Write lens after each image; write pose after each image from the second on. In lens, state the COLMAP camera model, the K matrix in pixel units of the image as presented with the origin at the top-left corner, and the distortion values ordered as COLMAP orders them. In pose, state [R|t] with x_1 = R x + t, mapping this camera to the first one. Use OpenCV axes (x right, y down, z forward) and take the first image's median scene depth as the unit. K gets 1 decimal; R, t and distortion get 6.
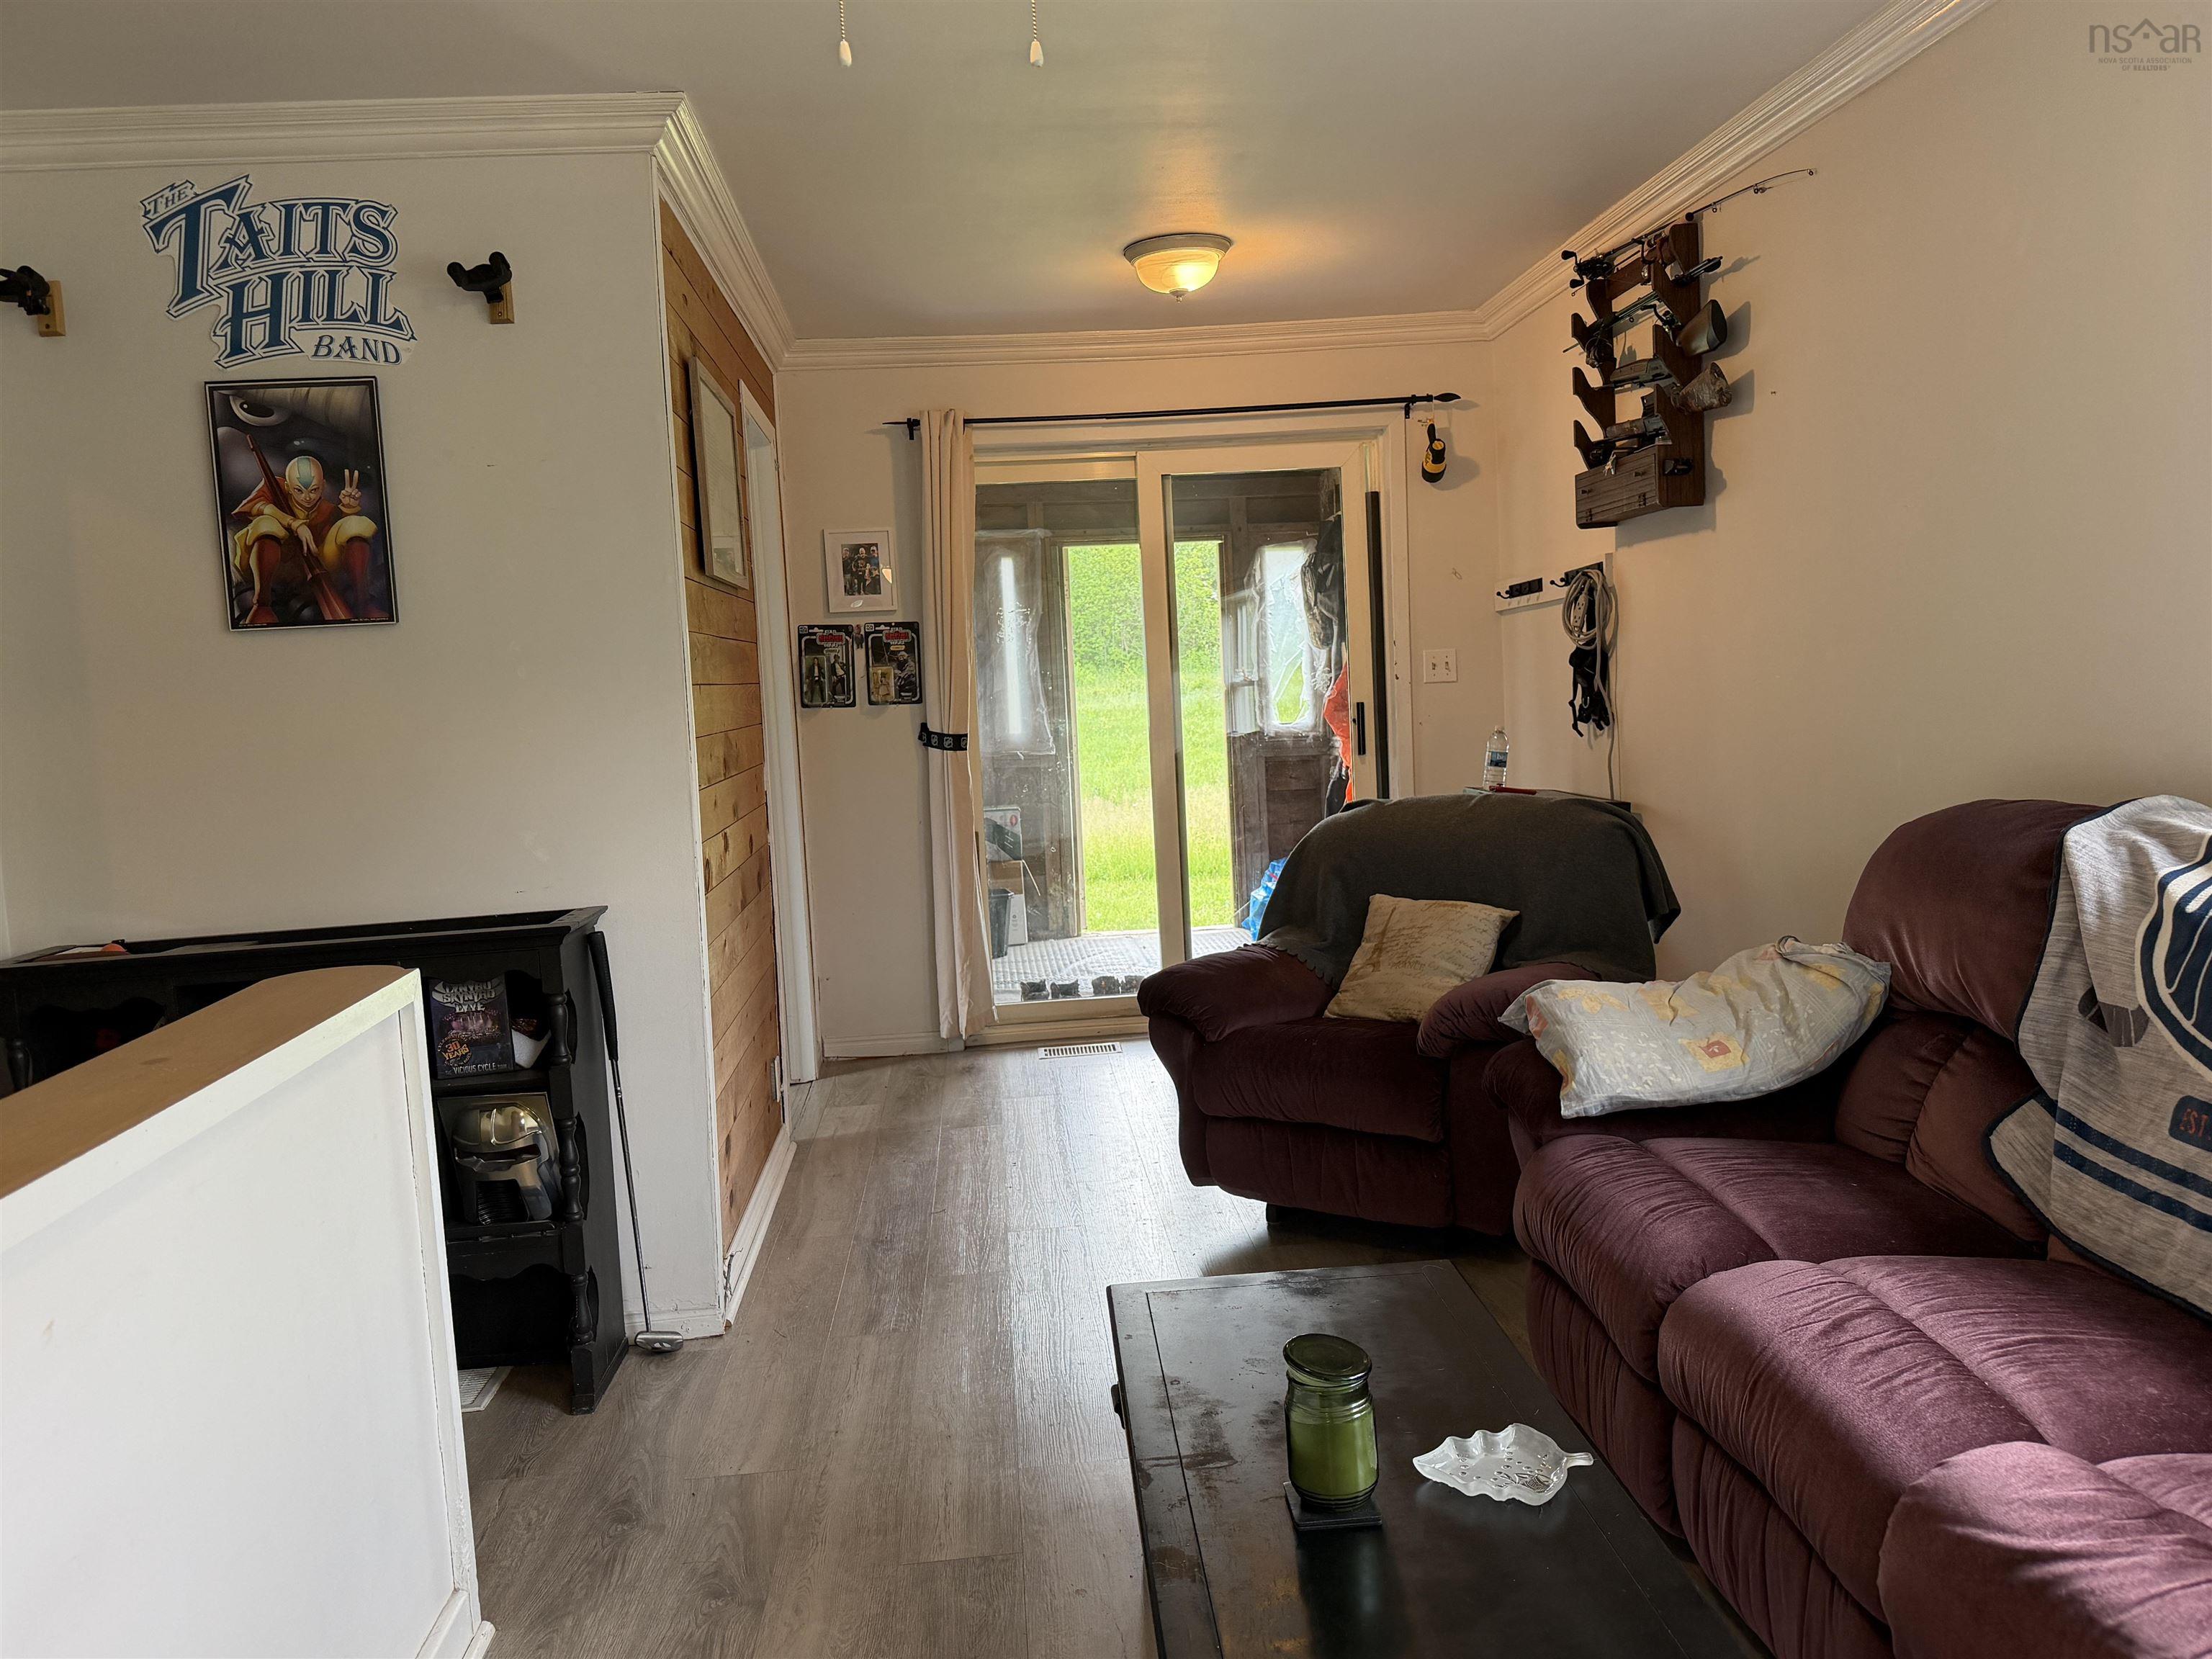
lens RADIAL K [[1752.0, 0, 1106.0], [0, 1752.0, 829.5], [0, 0, 1]] dist [0.133409, -0.130982]
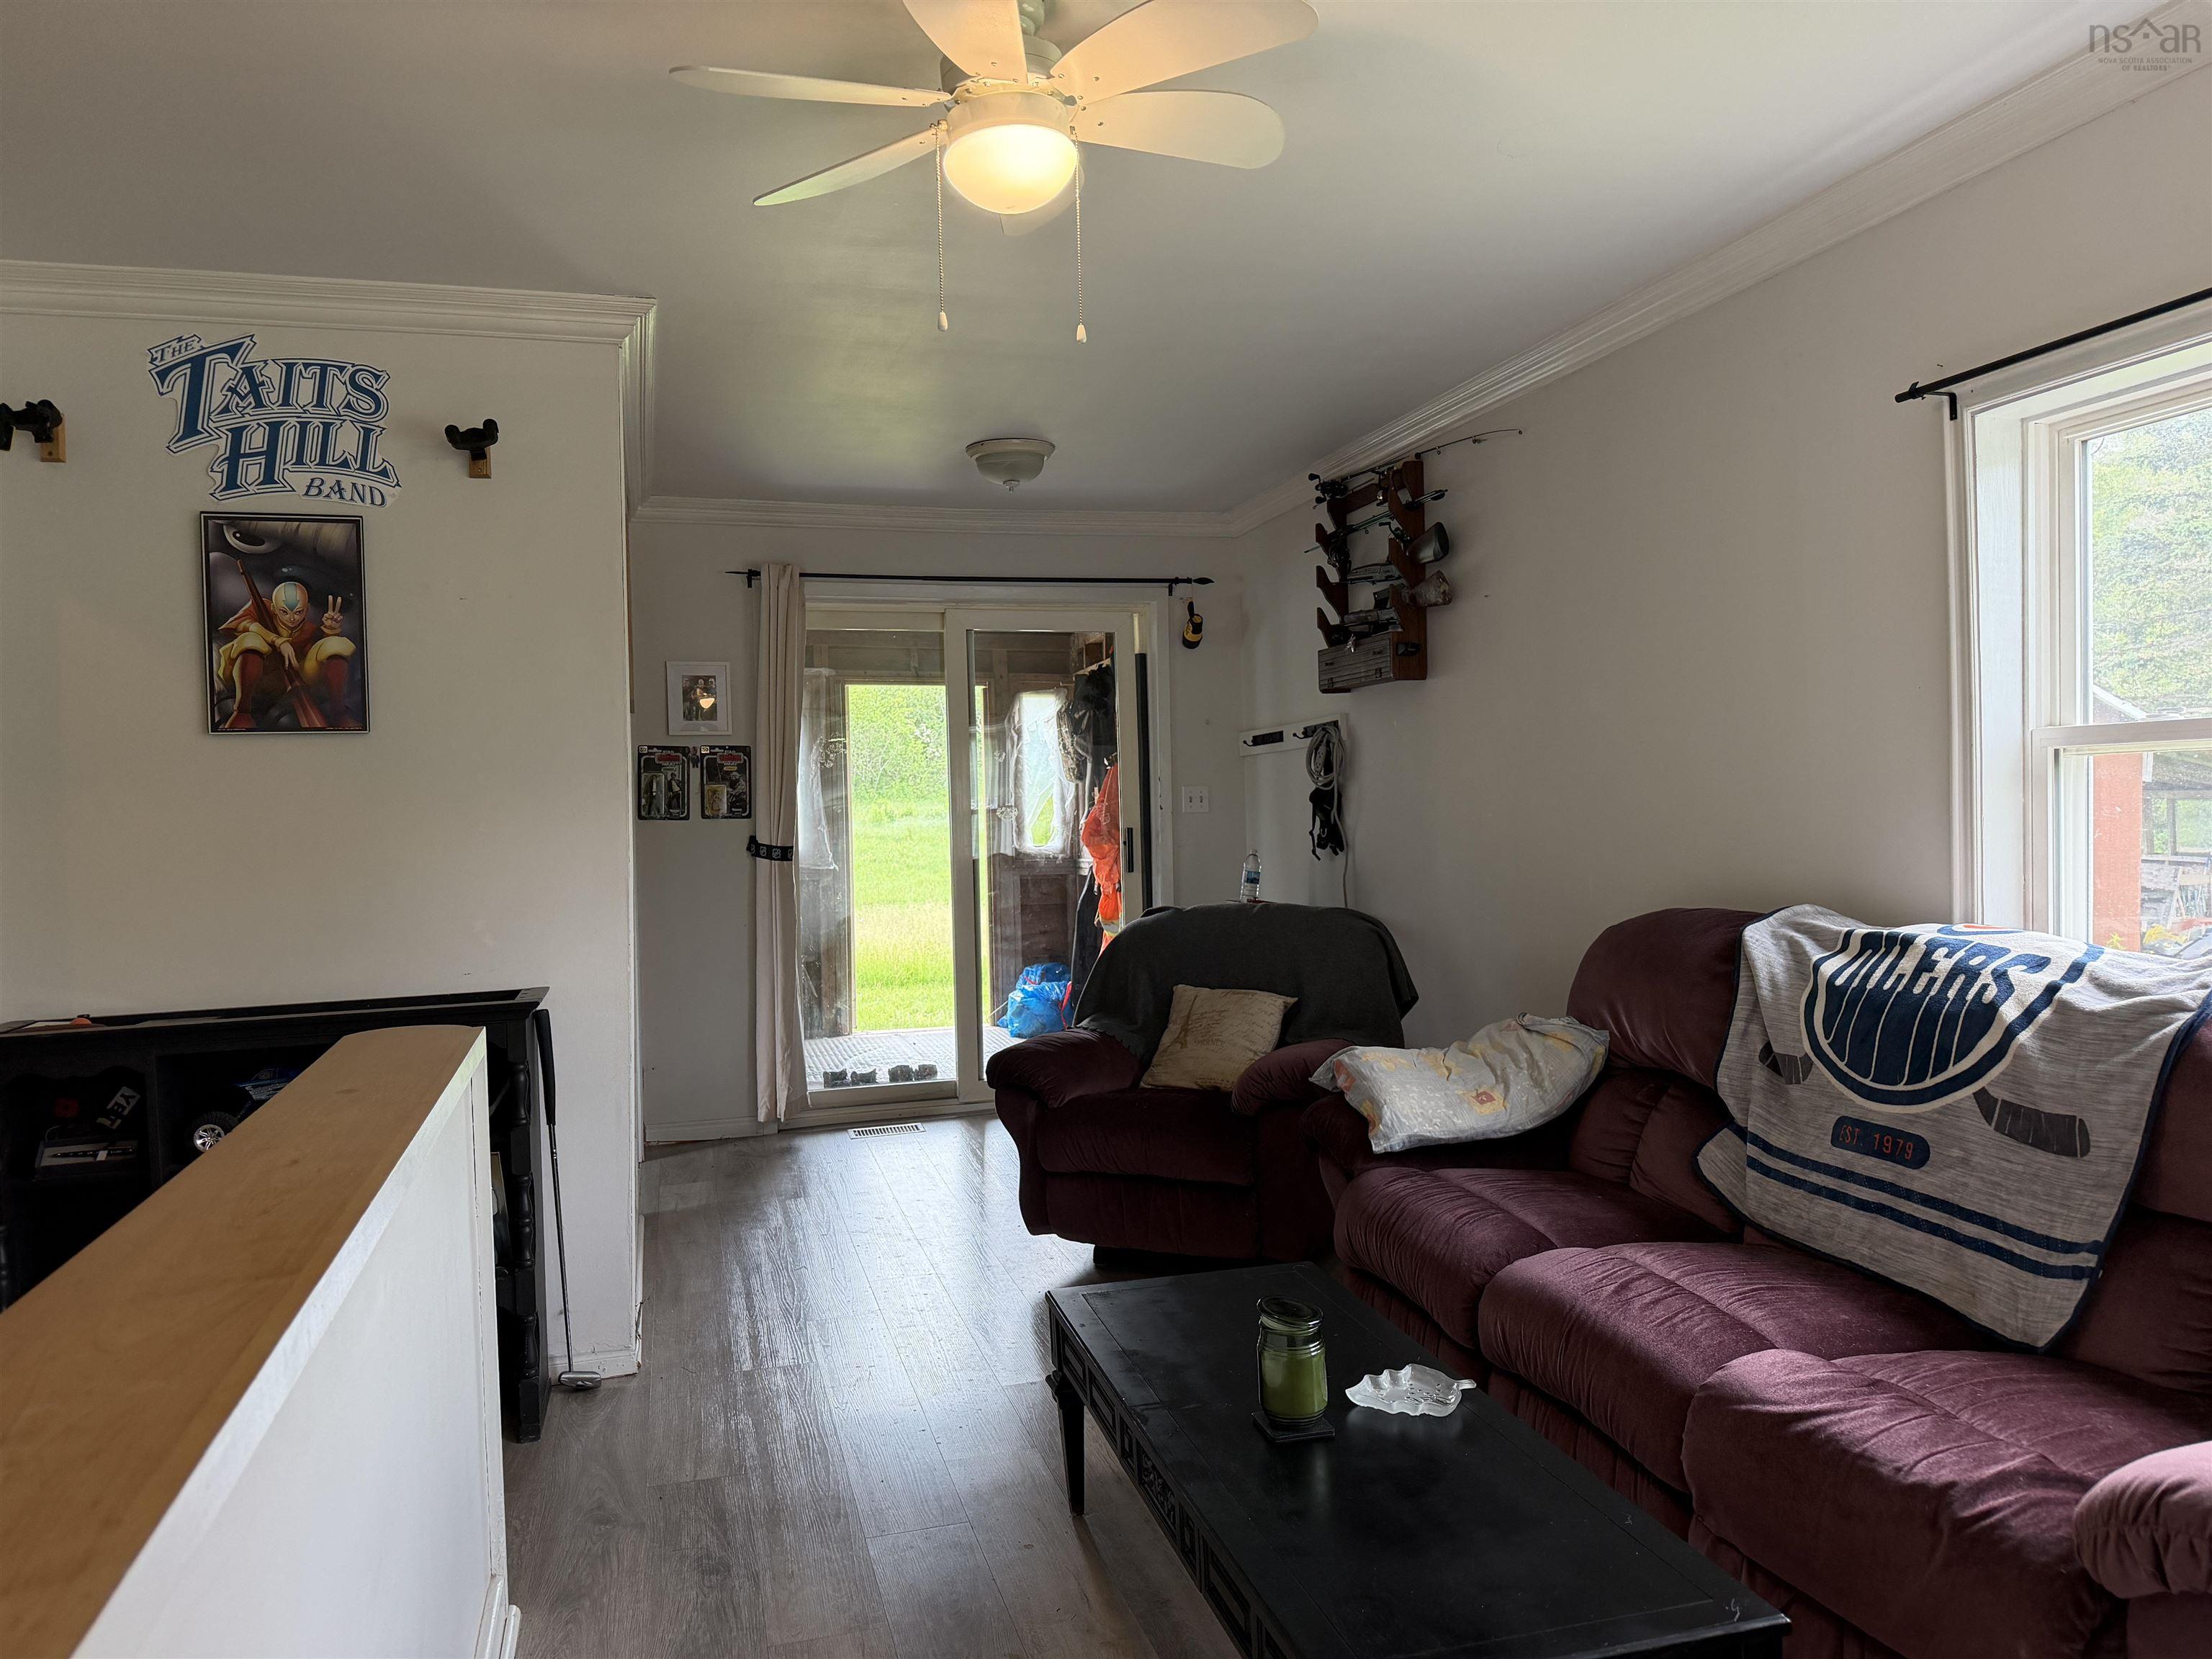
lens RADIAL K [[1630.0, 0, 1106.0], [0, 1630.0, 829.5], [0, 0, 1]] dist [0.182717, -0.192106]
pose [[0.979826, 0.025544, 0.198214, -0.152430], [-0.010675, 0.997072, -0.075723, 0.020401], [-0.199567, 0.072079, 0.977229, -0.118280]]
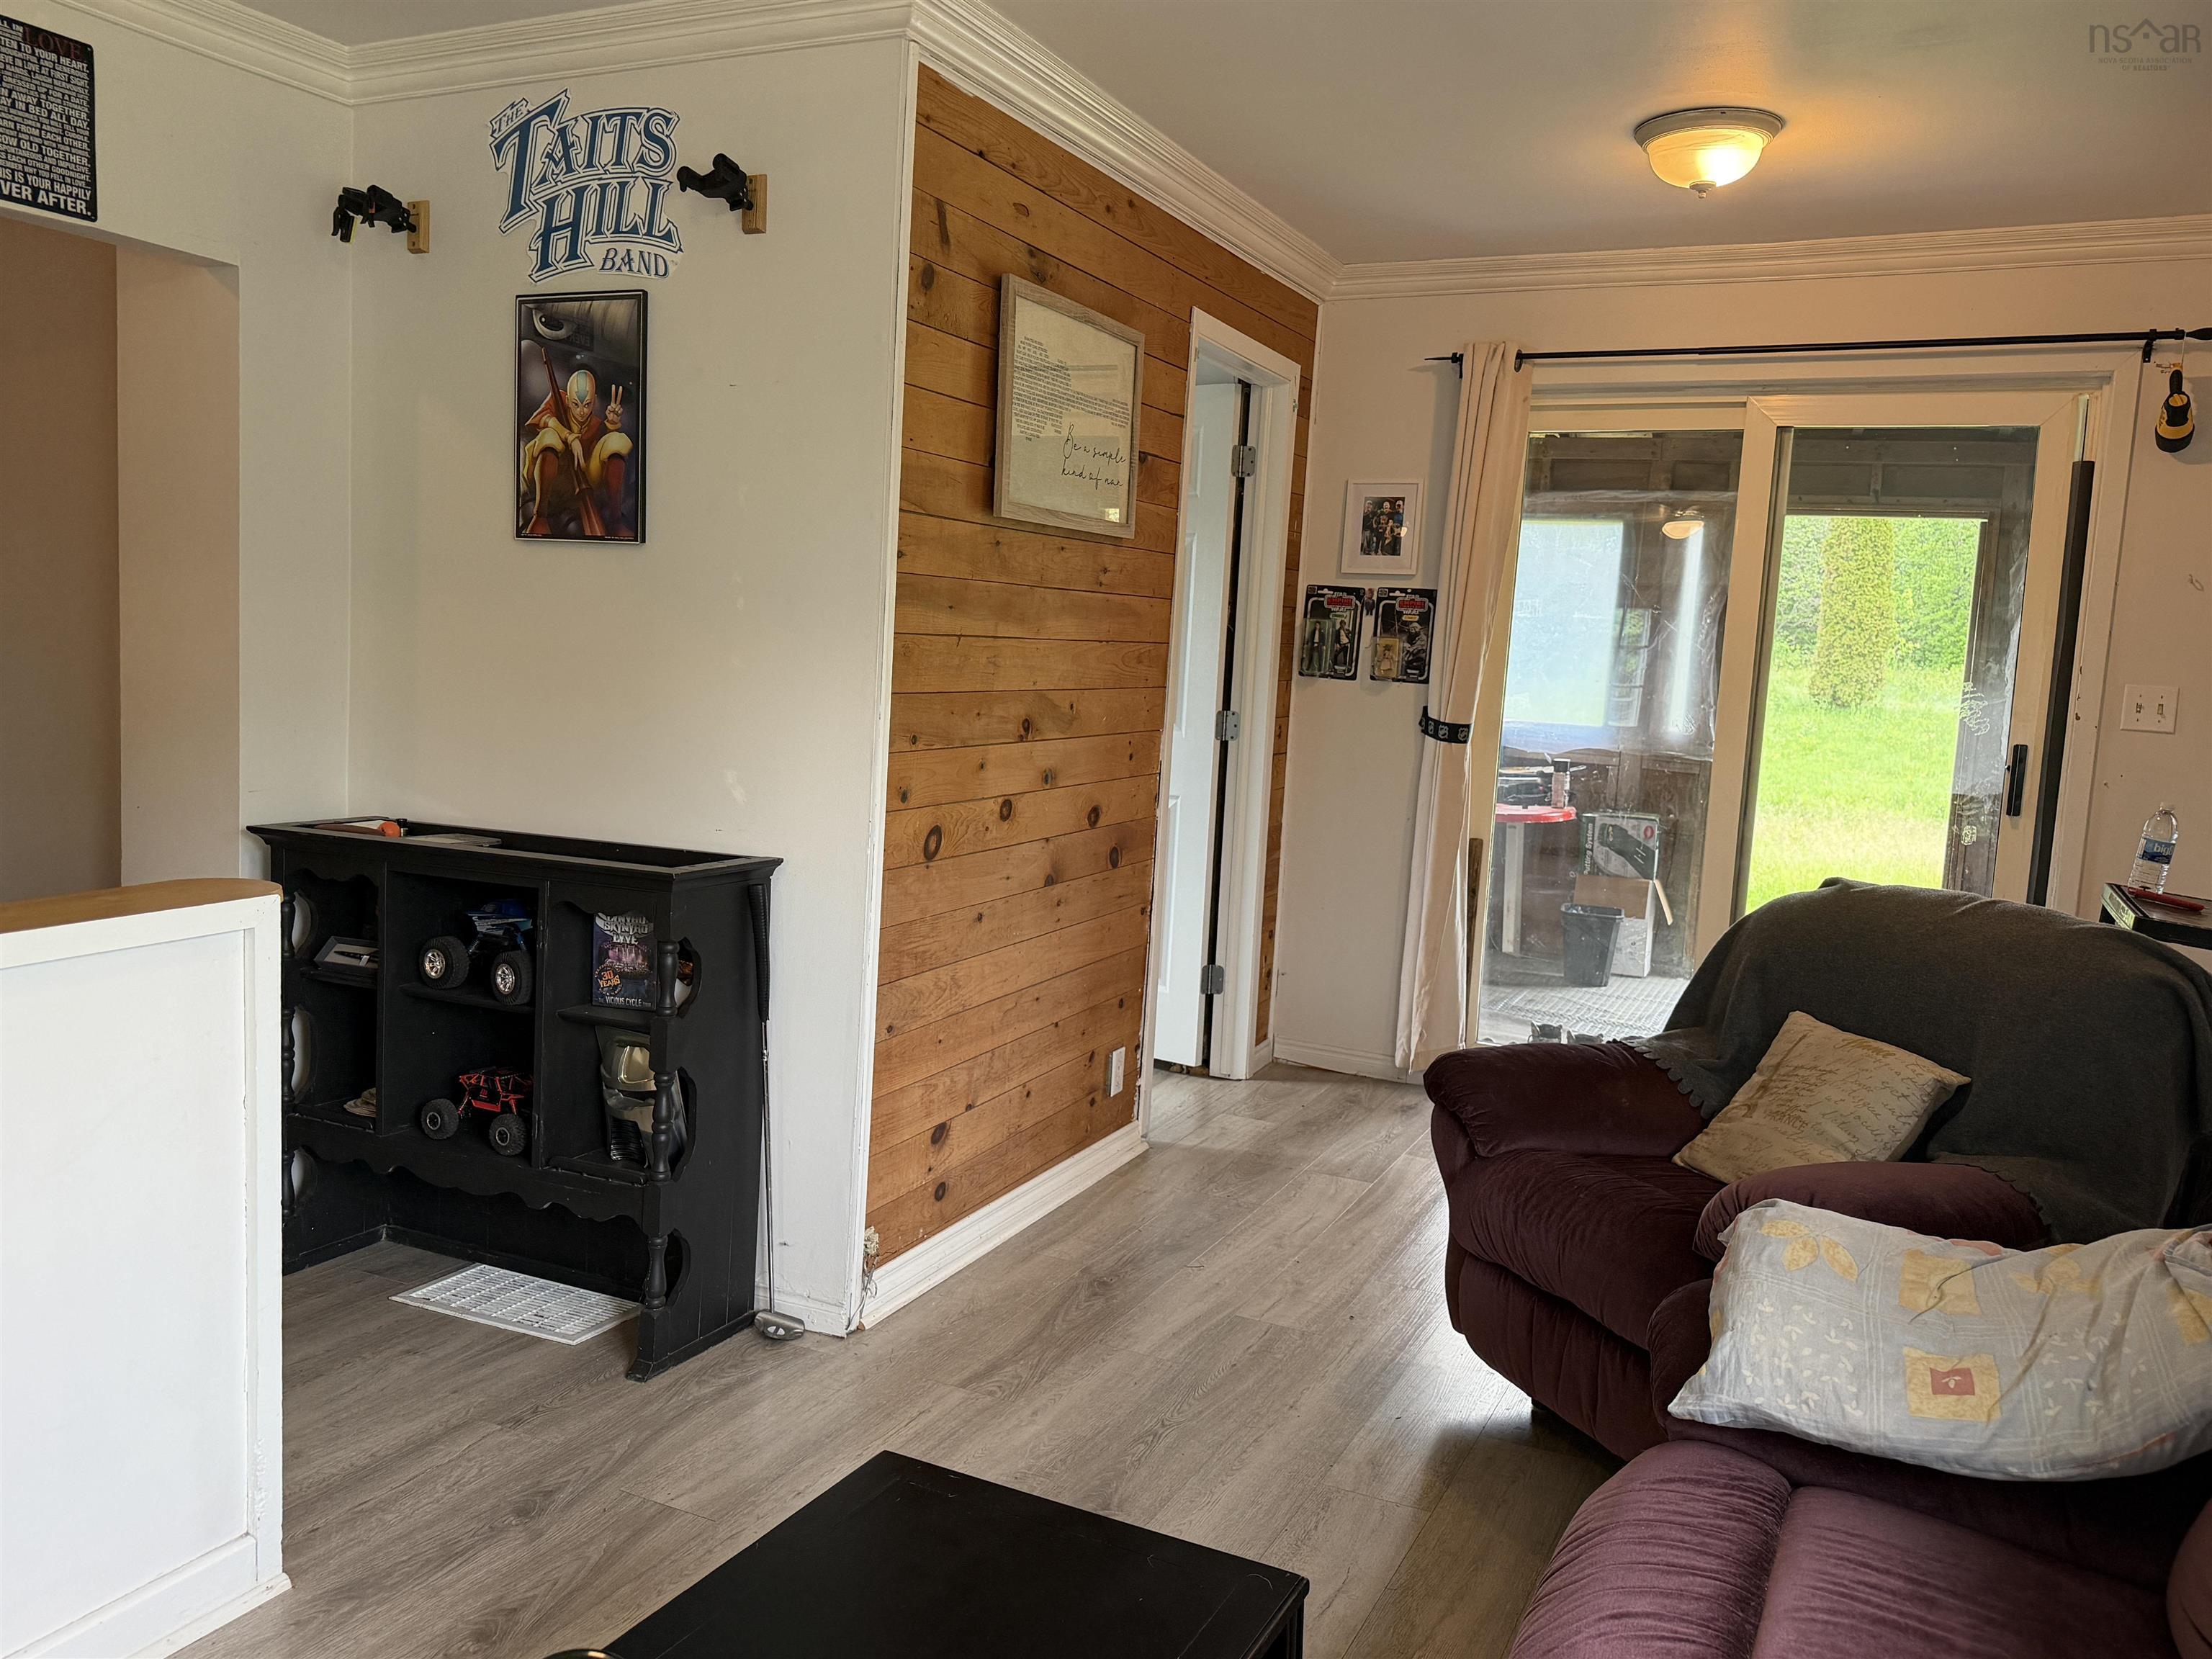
lens RADIAL K [[1726.0, 0, 1106.0], [0, 1726.0, 829.5], [0, 0, 1]] dist [0.131090, -0.189453]
pose [[0.854639, 0.150378, -0.496970, 0.331021], [-0.137294, 0.988524, 0.063012, -0.055476], [0.500742, 0.014379, 0.865477, 0.298472]]
